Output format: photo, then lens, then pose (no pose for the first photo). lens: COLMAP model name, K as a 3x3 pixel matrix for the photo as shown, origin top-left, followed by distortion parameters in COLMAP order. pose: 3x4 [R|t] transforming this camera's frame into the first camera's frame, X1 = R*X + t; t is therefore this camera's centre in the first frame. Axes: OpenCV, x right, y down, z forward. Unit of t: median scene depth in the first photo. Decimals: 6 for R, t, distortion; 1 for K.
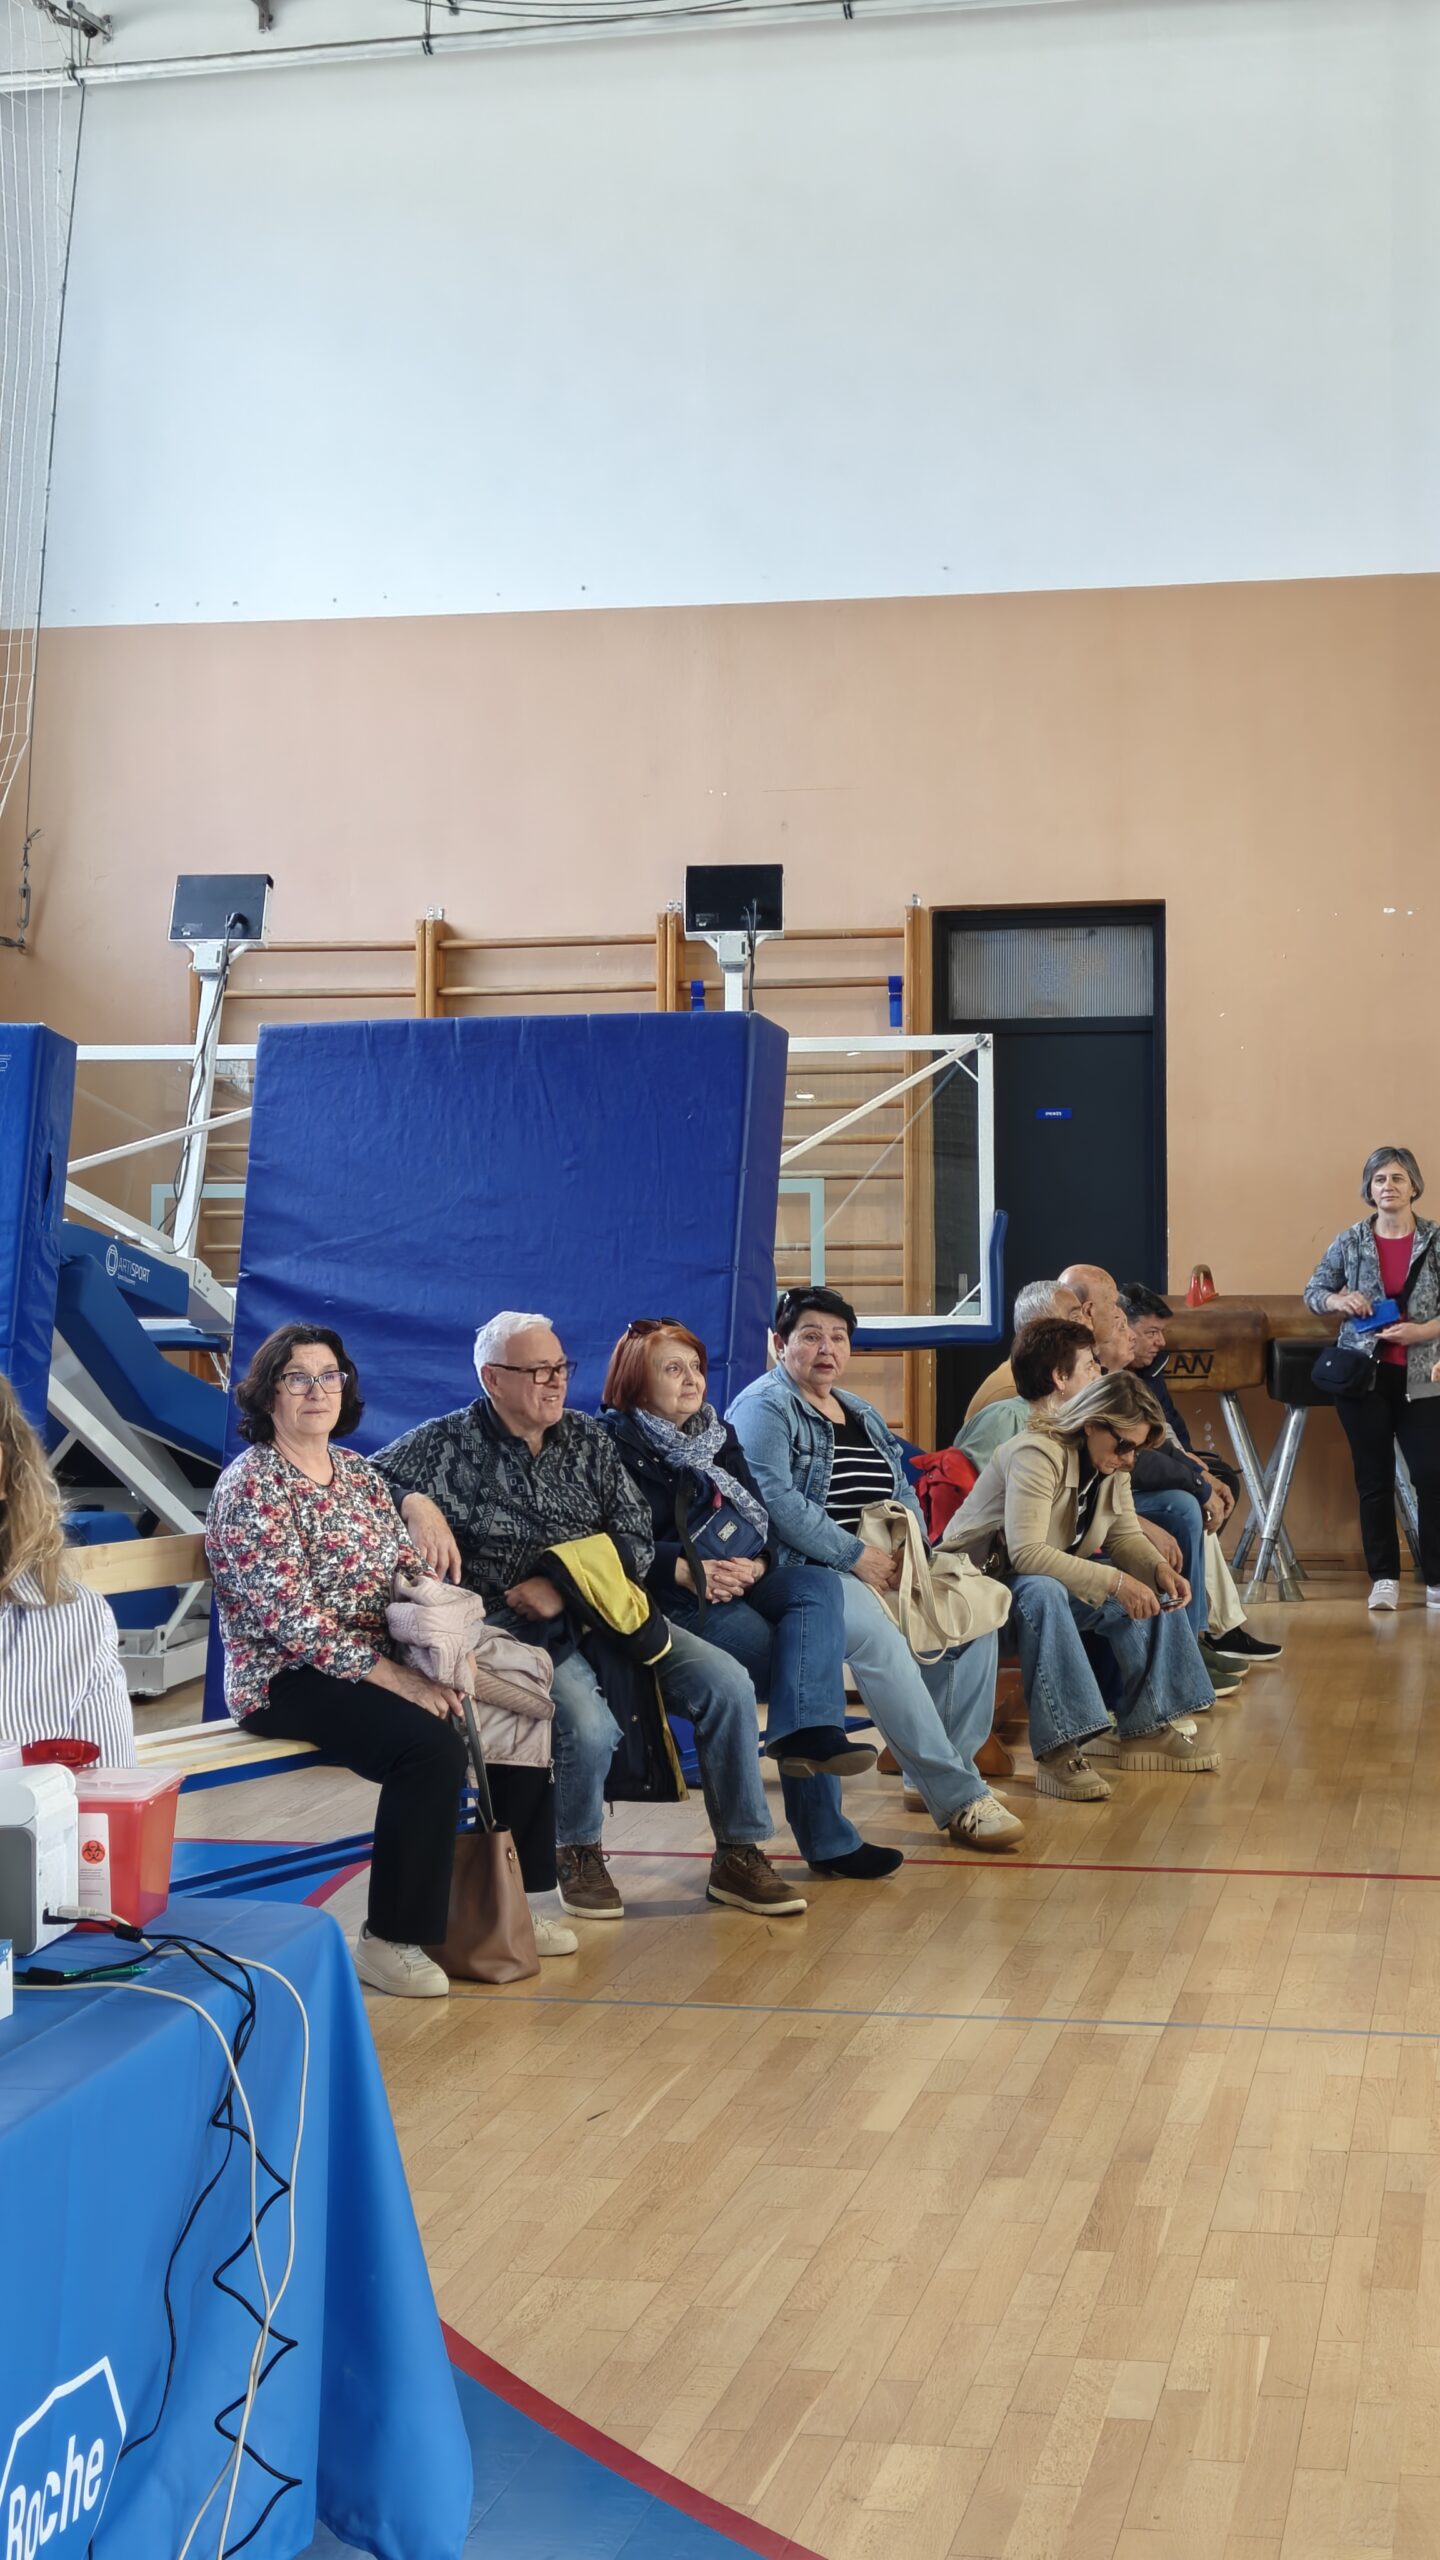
lens RADIAL K [[3603.7, 0, 720.0], [0, 3603.7, 1280.0], [0, 0, 1]] dist [0.011001, -0.021689]
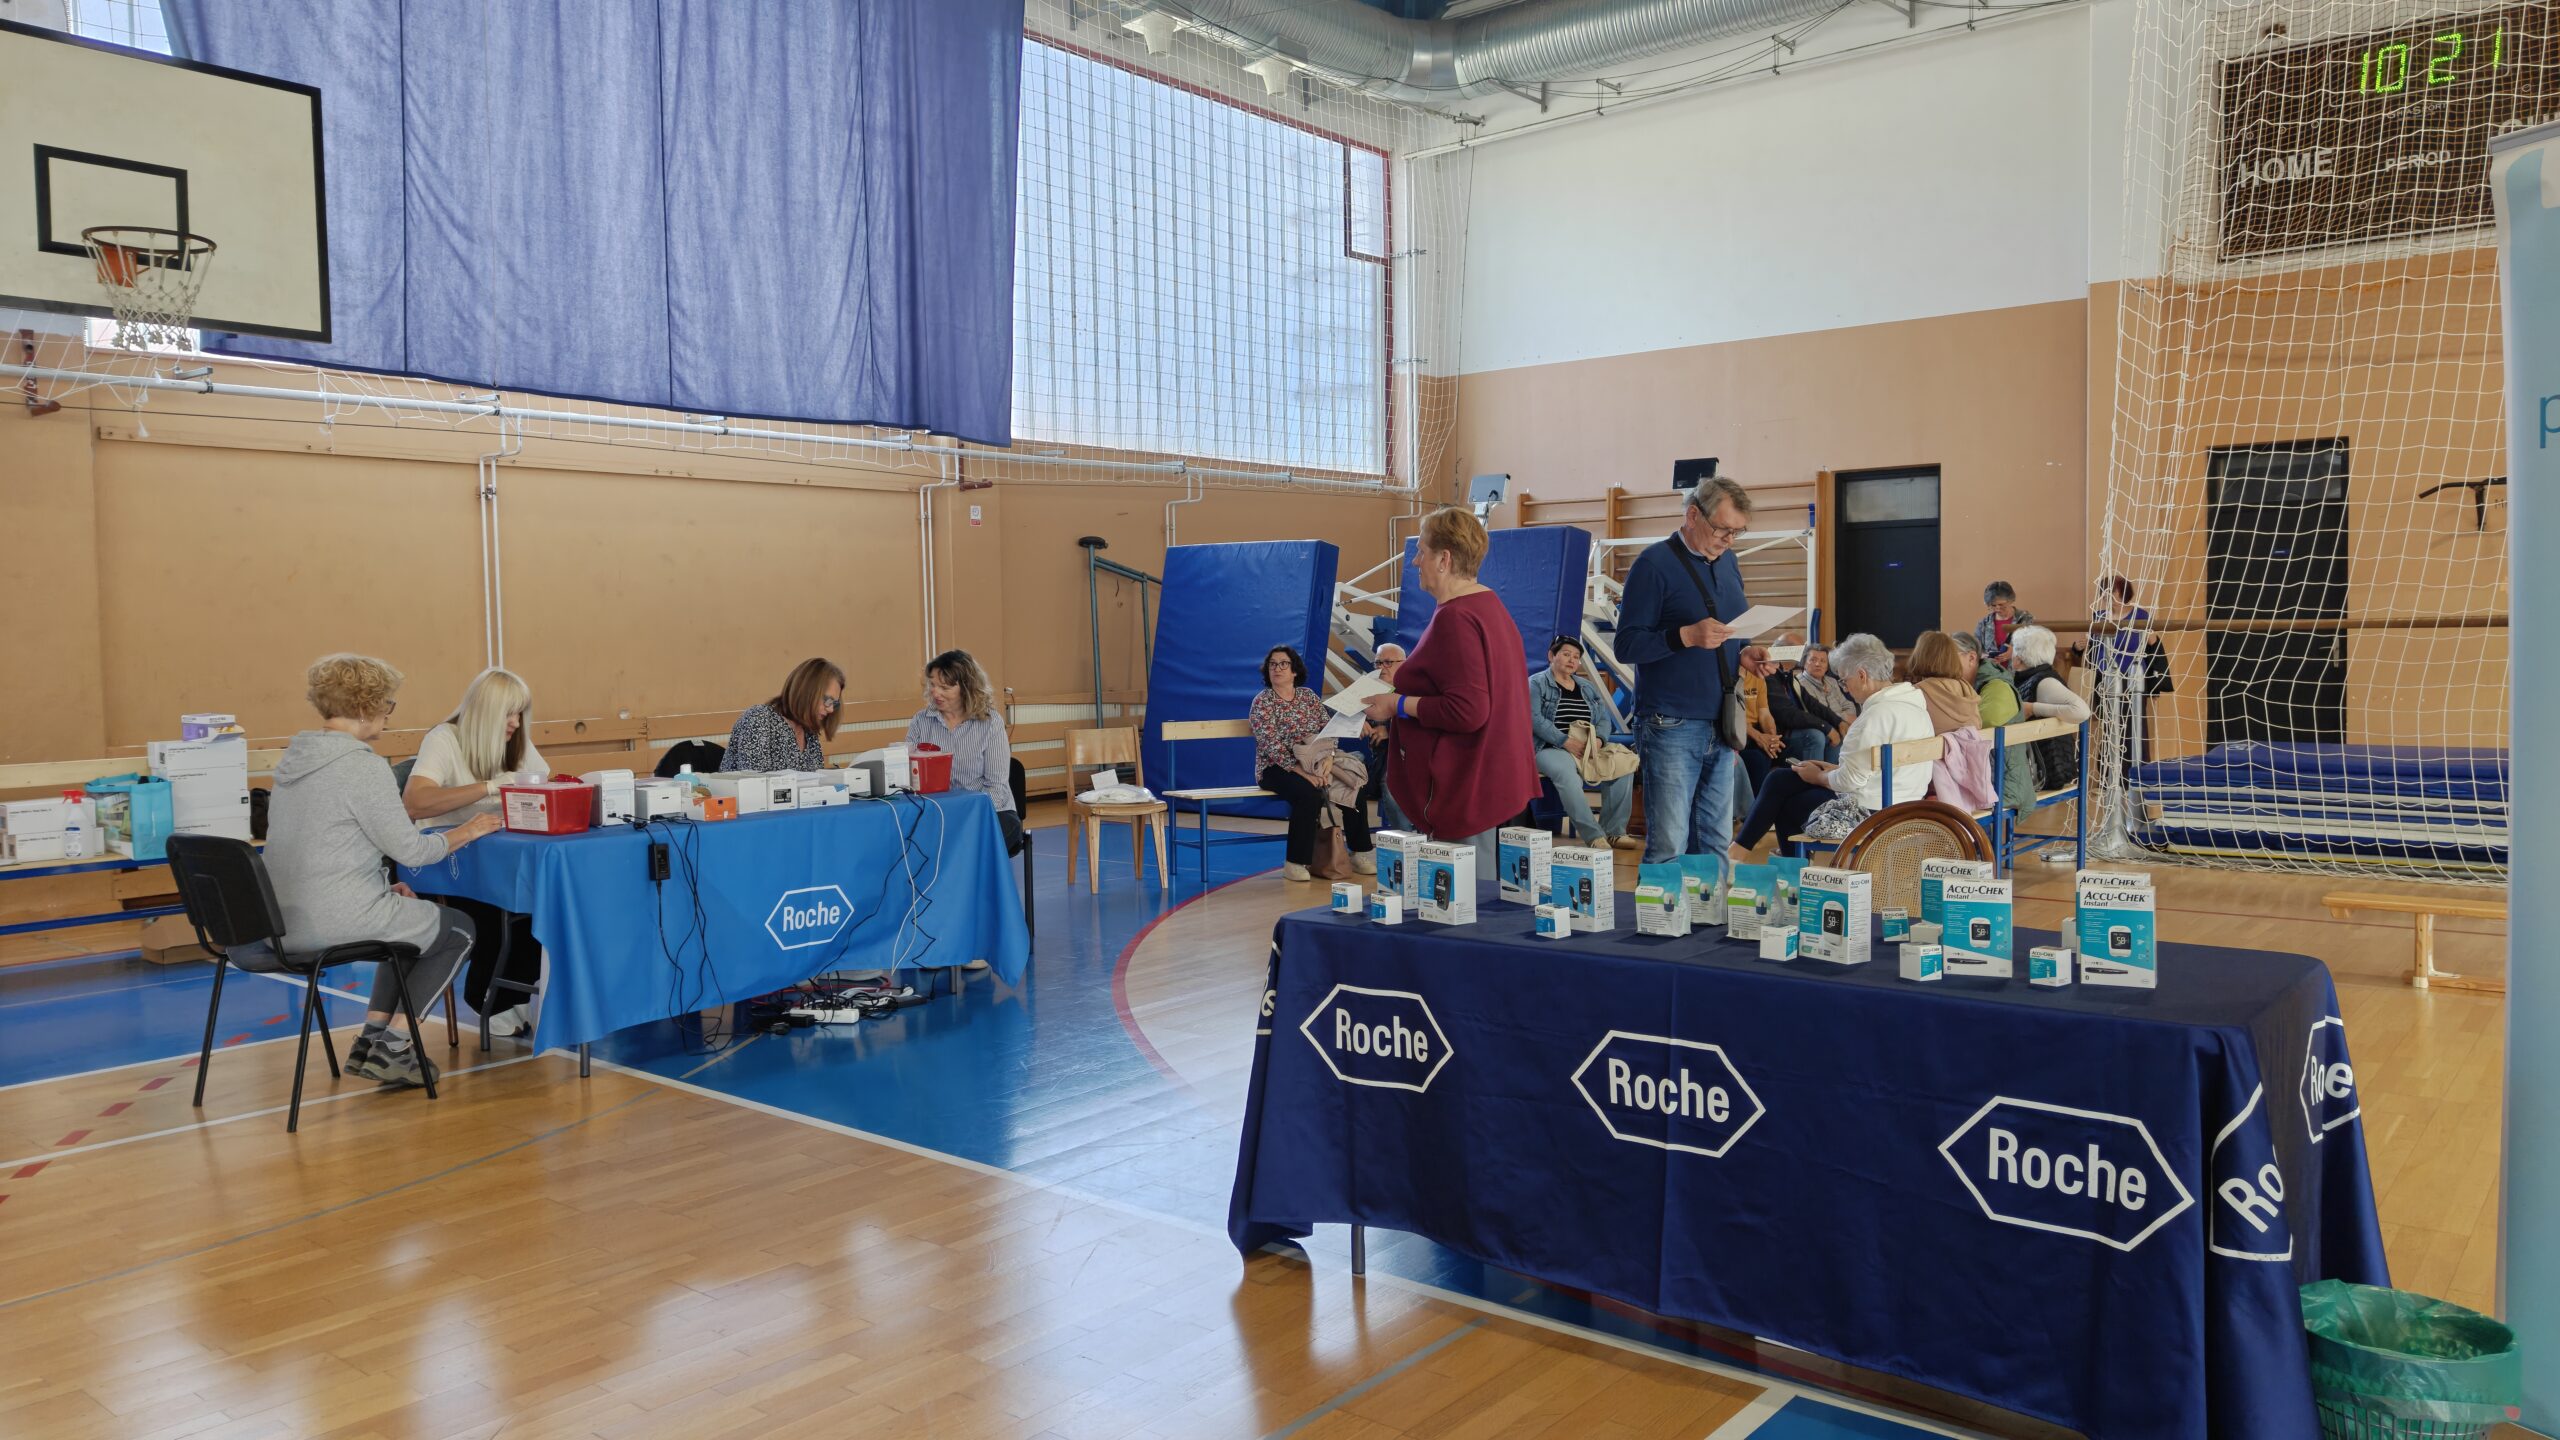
lens RADIAL K [[1753.2, 0, 1280.0], [0, 1753.2, 720.0], [0, 0, 1]] dist [0.008933, -0.000639]
pose [[0.876436, 0.018199, -0.481175, 0.293941], [-0.003519, 0.999501, 0.031393, 0.015838], [0.481506, -0.025821, 0.876062, -0.102351]]
